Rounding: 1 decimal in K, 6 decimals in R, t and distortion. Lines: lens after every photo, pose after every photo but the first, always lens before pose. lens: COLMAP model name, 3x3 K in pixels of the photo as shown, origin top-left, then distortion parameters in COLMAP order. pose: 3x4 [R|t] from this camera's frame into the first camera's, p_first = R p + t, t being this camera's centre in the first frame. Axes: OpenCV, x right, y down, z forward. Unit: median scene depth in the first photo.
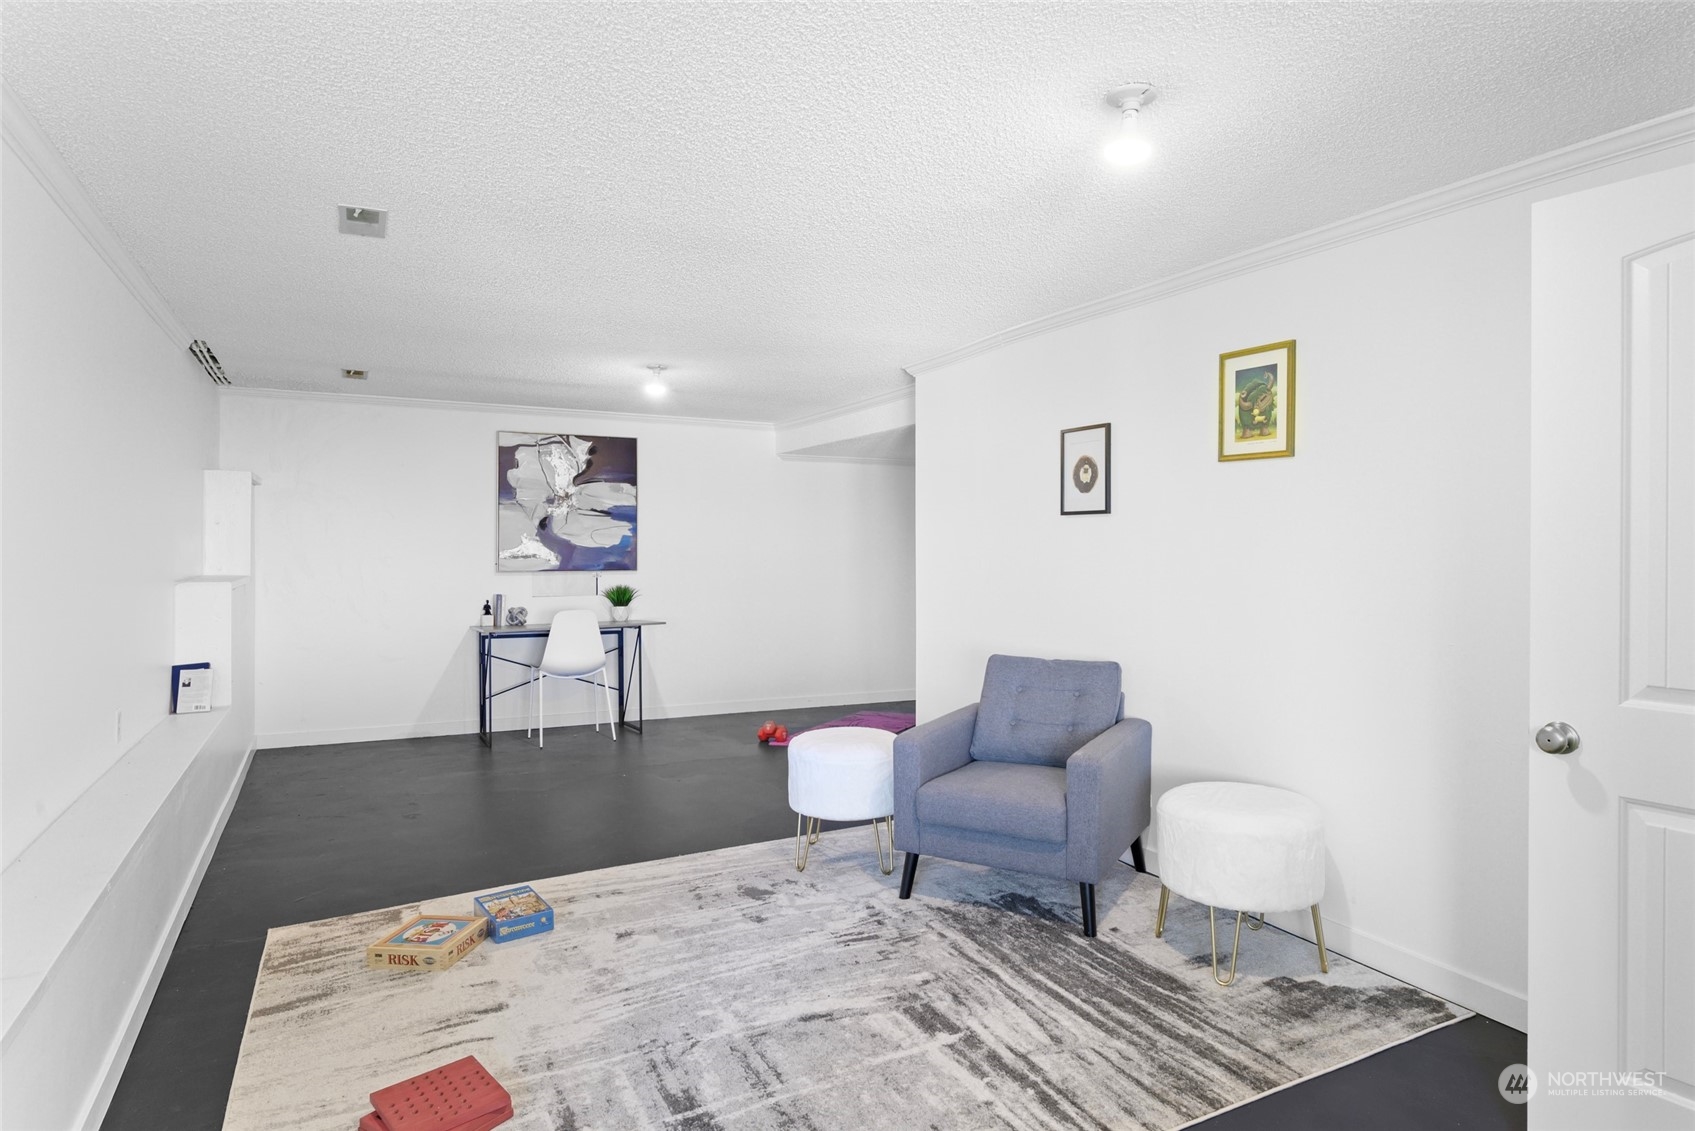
lens RADIAL K [[980.2, 0, 843.2], [0, 980.2, 541.2], [0, 0, 1]] dist [-0.005536, 0.005198]
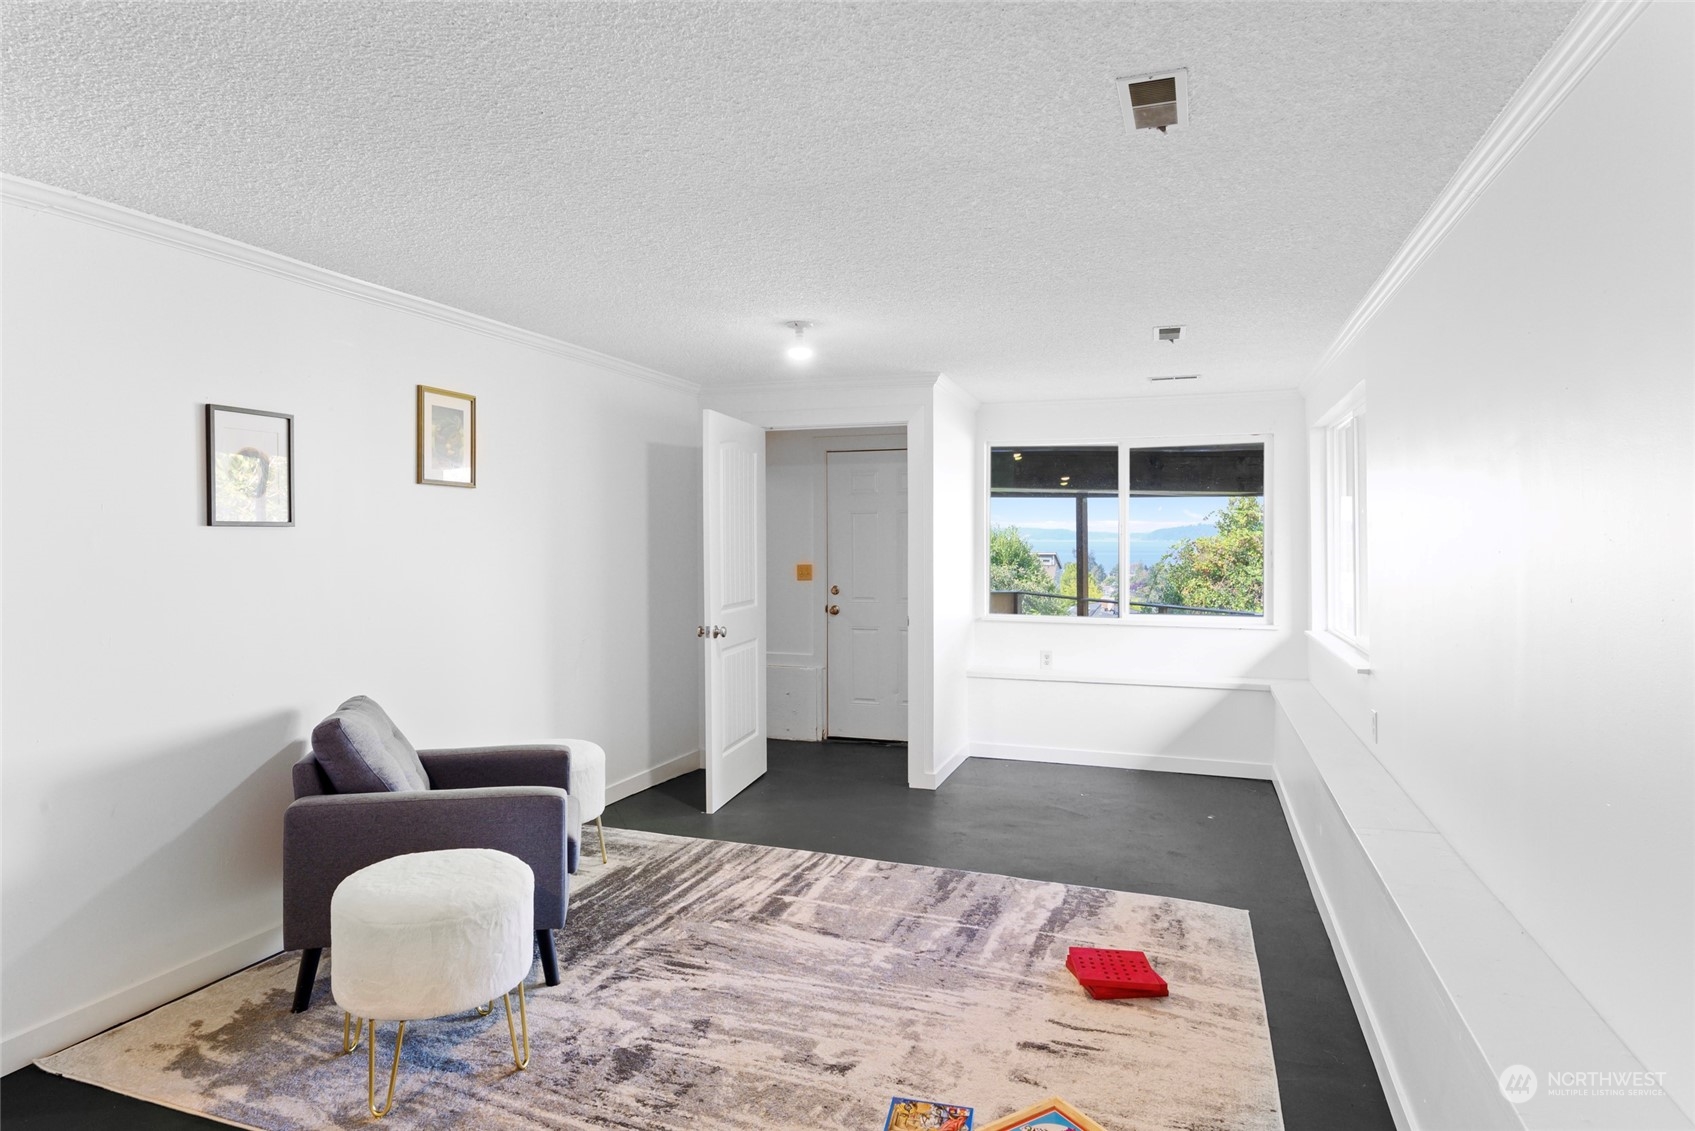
lens RADIAL K [[980.2, 0, 845.4], [0, 980.2, 555.0], [0, 0, 1]] dist [-0.005536, 0.005198]
pose [[-0.691871, -0.011766, 0.721925, -0.907380], [0.004129, 0.999786, 0.020252, -0.027911], [-0.722009, 0.016993, -0.691675, 1.764846]]
